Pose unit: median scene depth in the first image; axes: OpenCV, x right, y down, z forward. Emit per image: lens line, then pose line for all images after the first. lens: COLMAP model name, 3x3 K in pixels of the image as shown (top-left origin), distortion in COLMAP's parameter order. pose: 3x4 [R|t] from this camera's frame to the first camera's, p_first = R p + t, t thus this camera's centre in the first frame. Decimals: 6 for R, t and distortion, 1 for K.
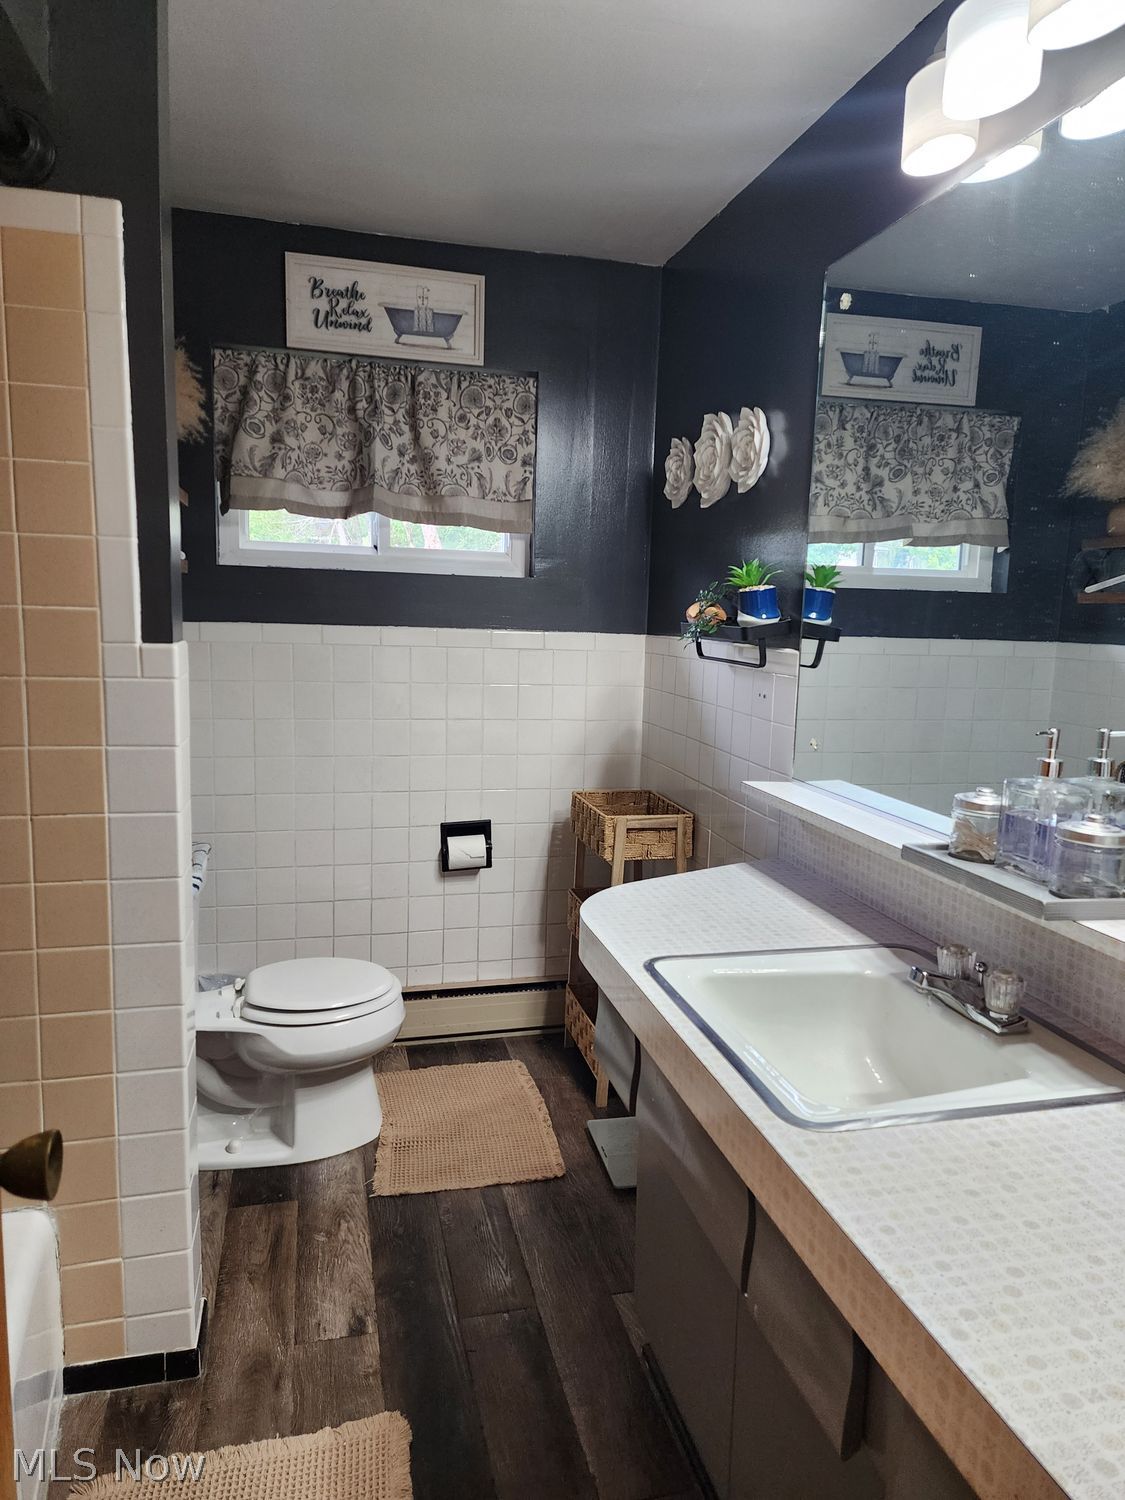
lens RADIAL K [[1013.3, 0, 561.3], [0, 1013.3, 747.2], [0, 0, 1]] dist [0.041532, -0.014593]
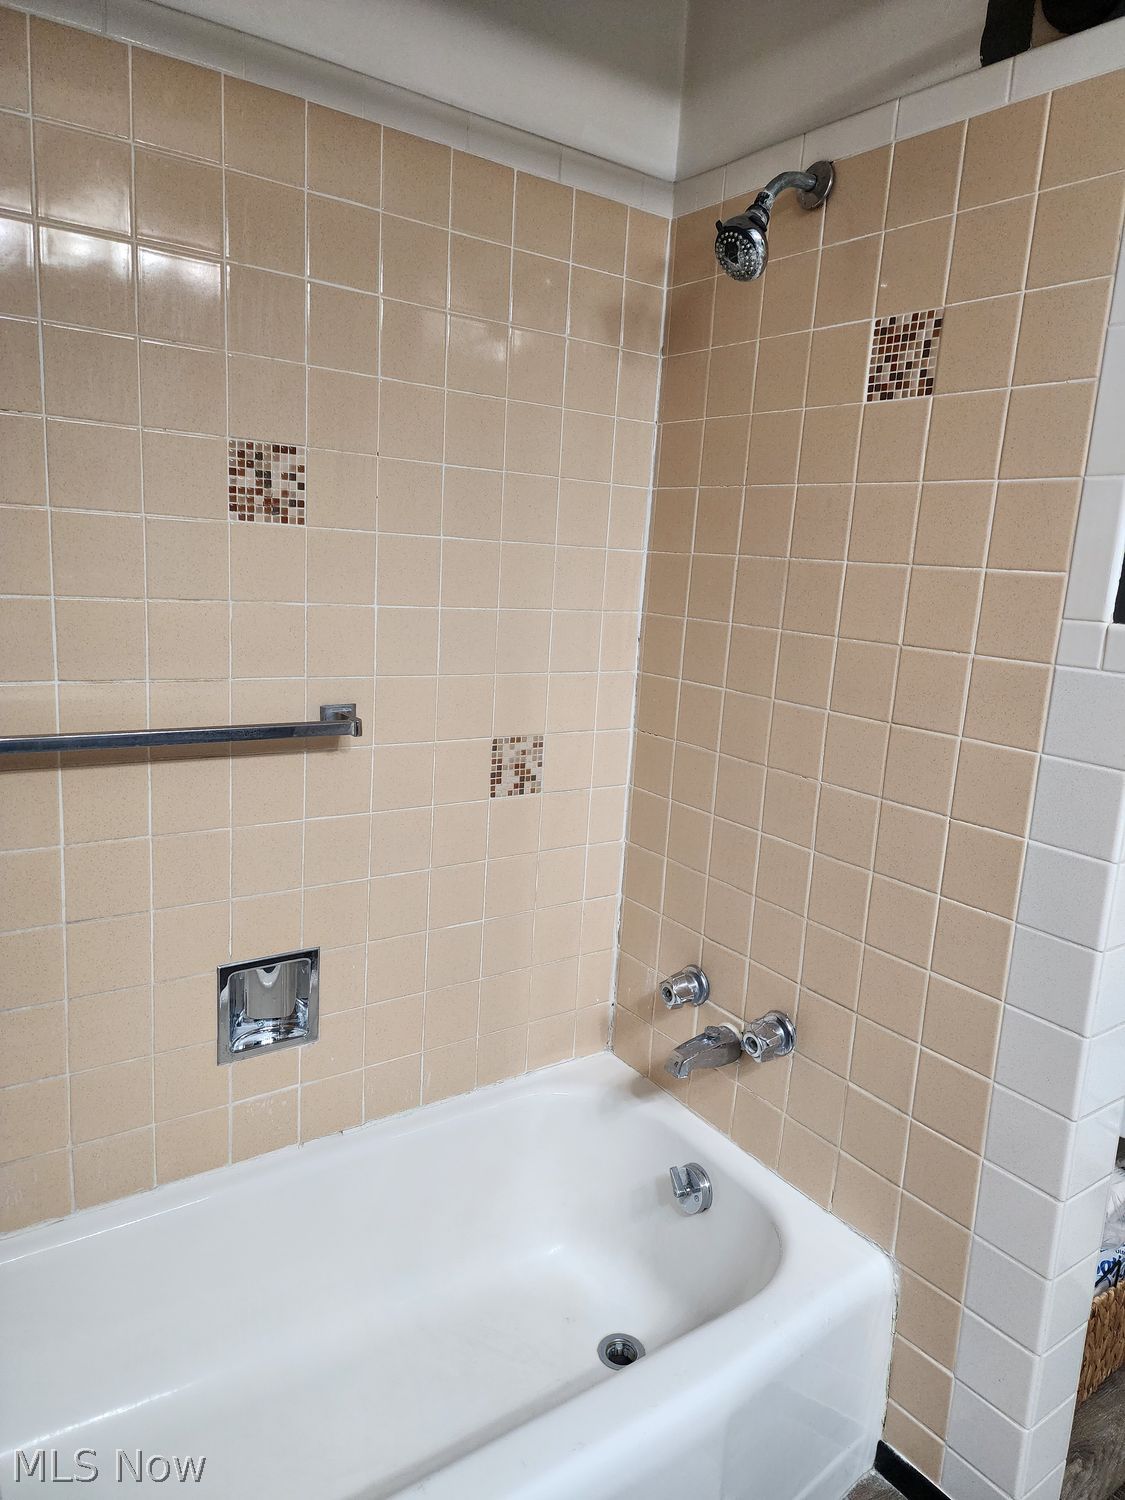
lens RADIAL K [[1013.3, 0, 562.4], [0, 1013.3, 758.7], [0, 0, 1]] dist [0.041532, -0.014593]
pose [[0.367012, 0.181226, -0.912392, 0.127786], [-0.180569, 0.976062, 0.121238, -0.025764], [0.912522, 0.120254, 0.390950, 0.372450]]
